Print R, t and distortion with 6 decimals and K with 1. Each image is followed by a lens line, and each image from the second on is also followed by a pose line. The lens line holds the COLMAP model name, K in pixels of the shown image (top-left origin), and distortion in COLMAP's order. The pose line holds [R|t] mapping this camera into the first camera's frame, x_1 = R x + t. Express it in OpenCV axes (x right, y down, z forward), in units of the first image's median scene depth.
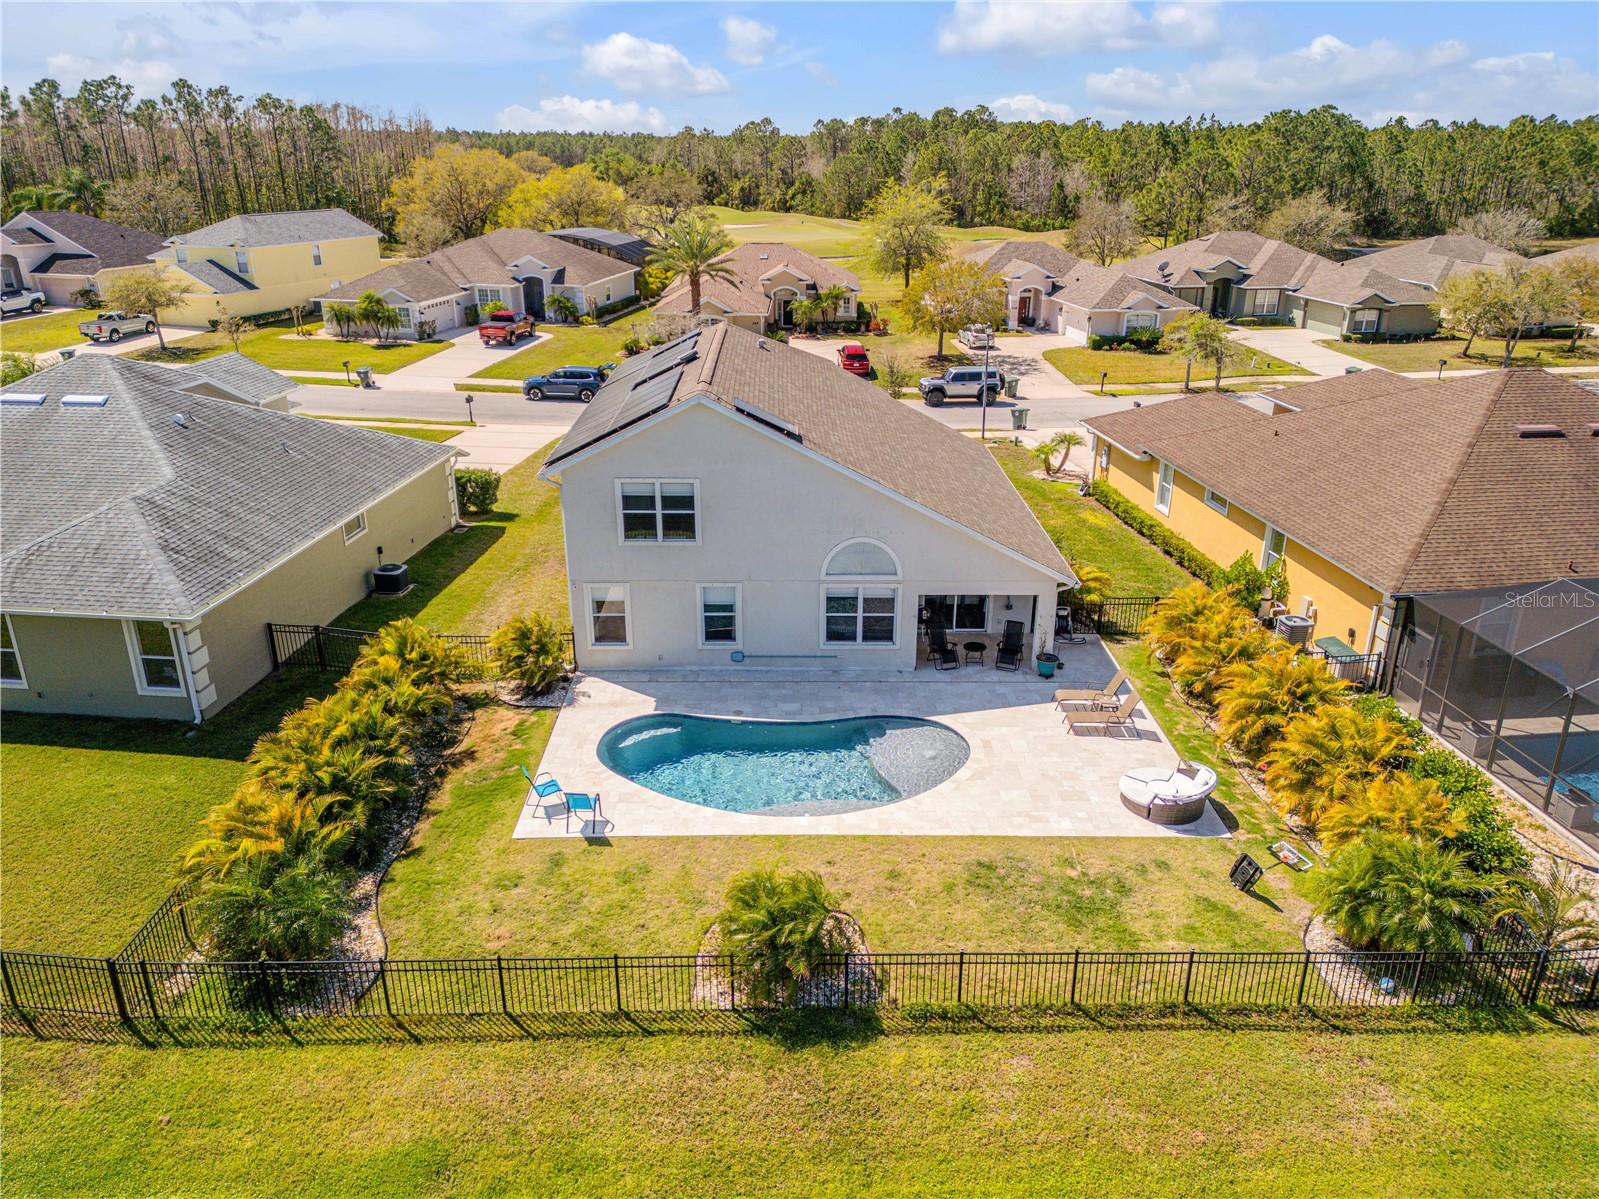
lens RADIAL K [[1147.7, 0, 804.7], [0, 1147.7, 596.1], [0, 0, 1]] dist [0.073917, -0.079561]
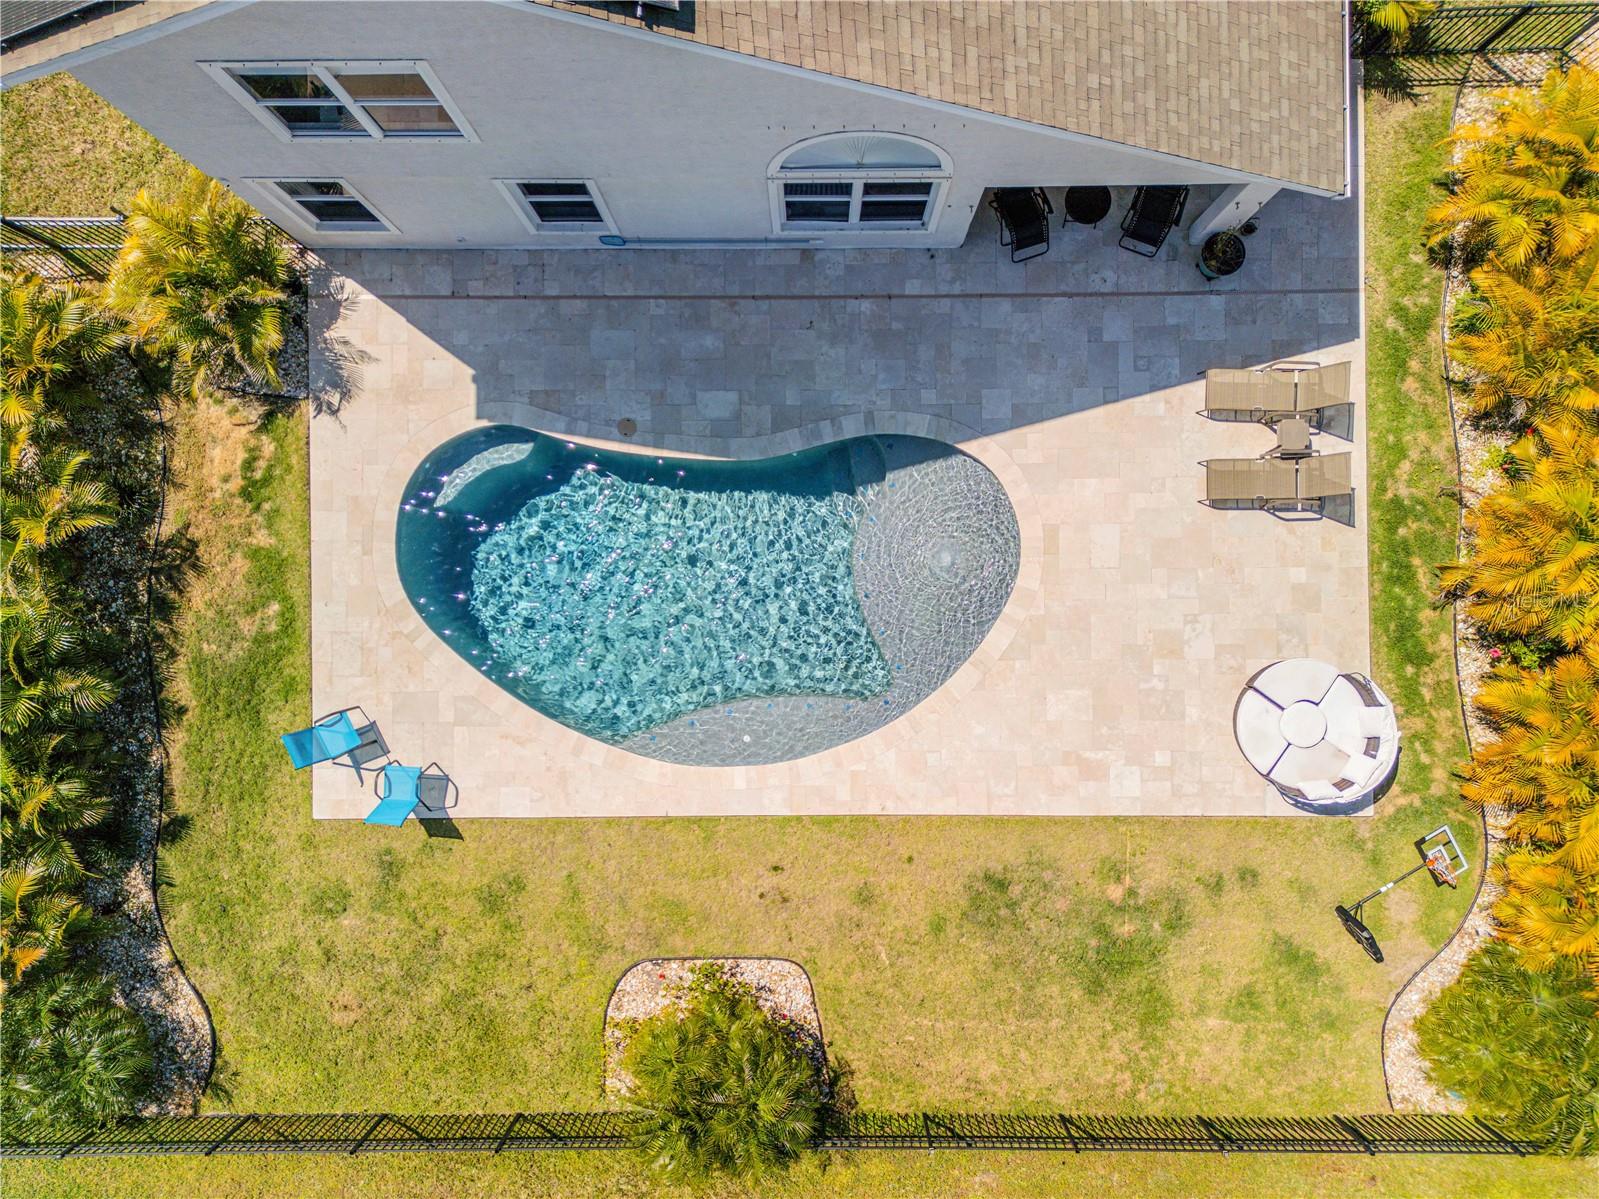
lens RADIAL K [[1101.3, 0, 799.5], [0, 1101.3, 599.5], [0, 0, 1]] dist [0.069041, -0.062387]
pose [[0.999859, 0.011134, -0.012571, 0.033431], [0.007434, 0.377739, 0.925882, -0.359365], [0.015058, -0.925845, 0.377603, 0.699883]]
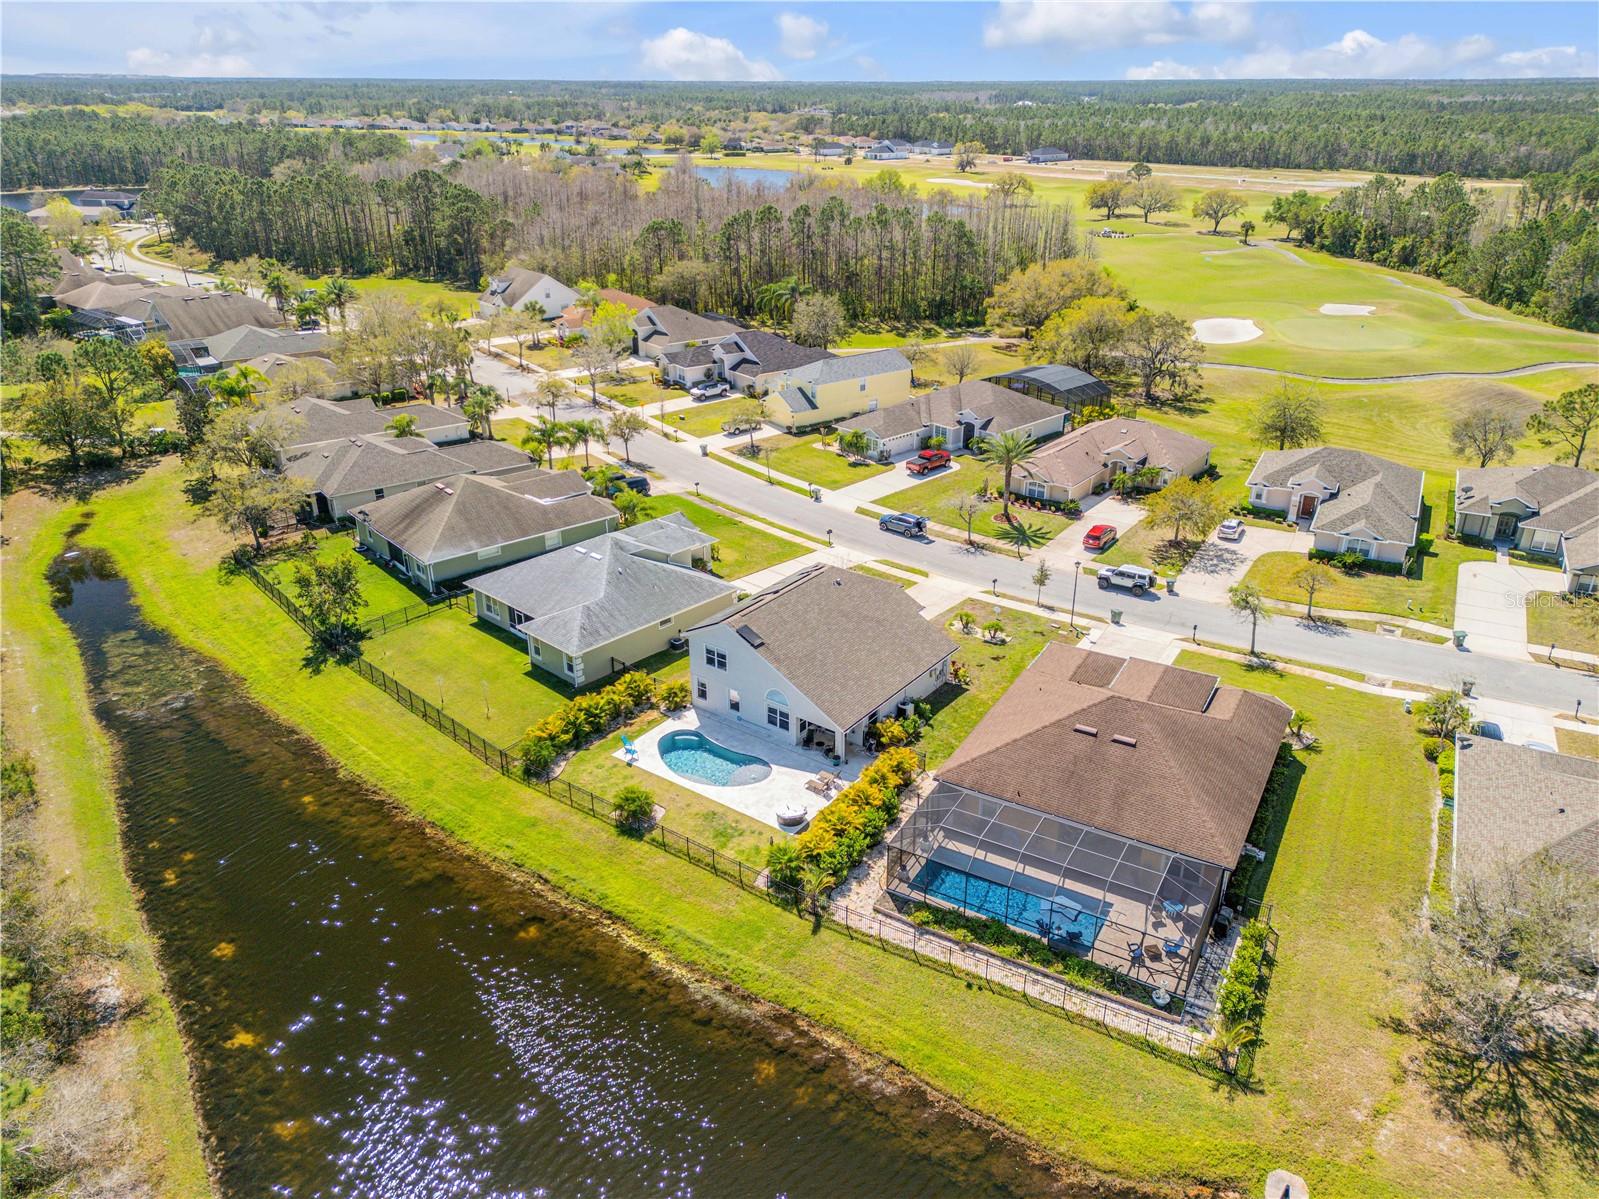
lens RADIAL K [[1147.7, 0, 804.7], [0, 1147.7, 596.1], [0, 0, 1]] dist [0.073917, -0.079561]
pose [[0.795294, 0.240506, -0.556475, 1.473059], [-0.212700, 0.970283, 0.115368, -0.559534], [0.567684, 0.026611, 0.822816, -1.065553]]
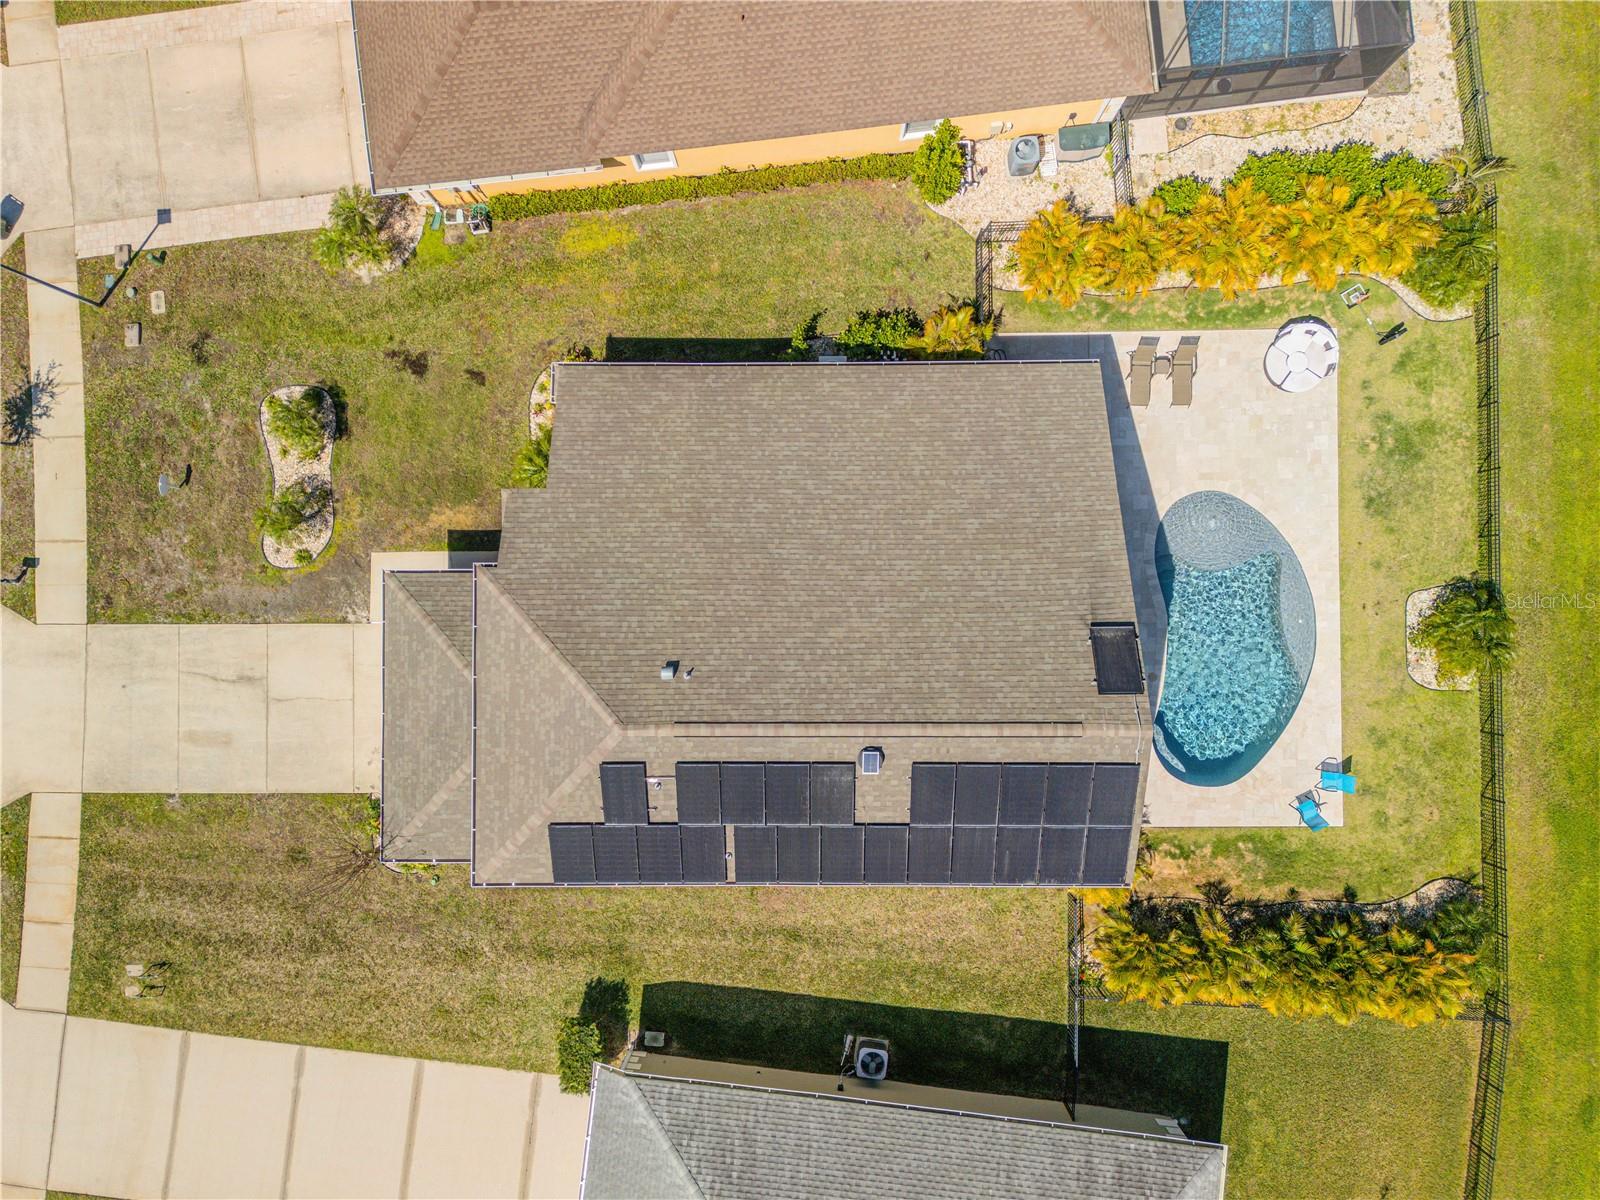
lens RADIAL K [[1148.4, 0, 805.2], [0, 1148.4, 596.6], [0, 0, 1]] dist [0.073917, -0.079561]
pose [[0.014948, -0.999729, 0.017841, -0.001848], [0.374177, 0.022139, 0.927093, -1.115377], [-0.927237, -0.007182, 0.374407, 0.863812]]
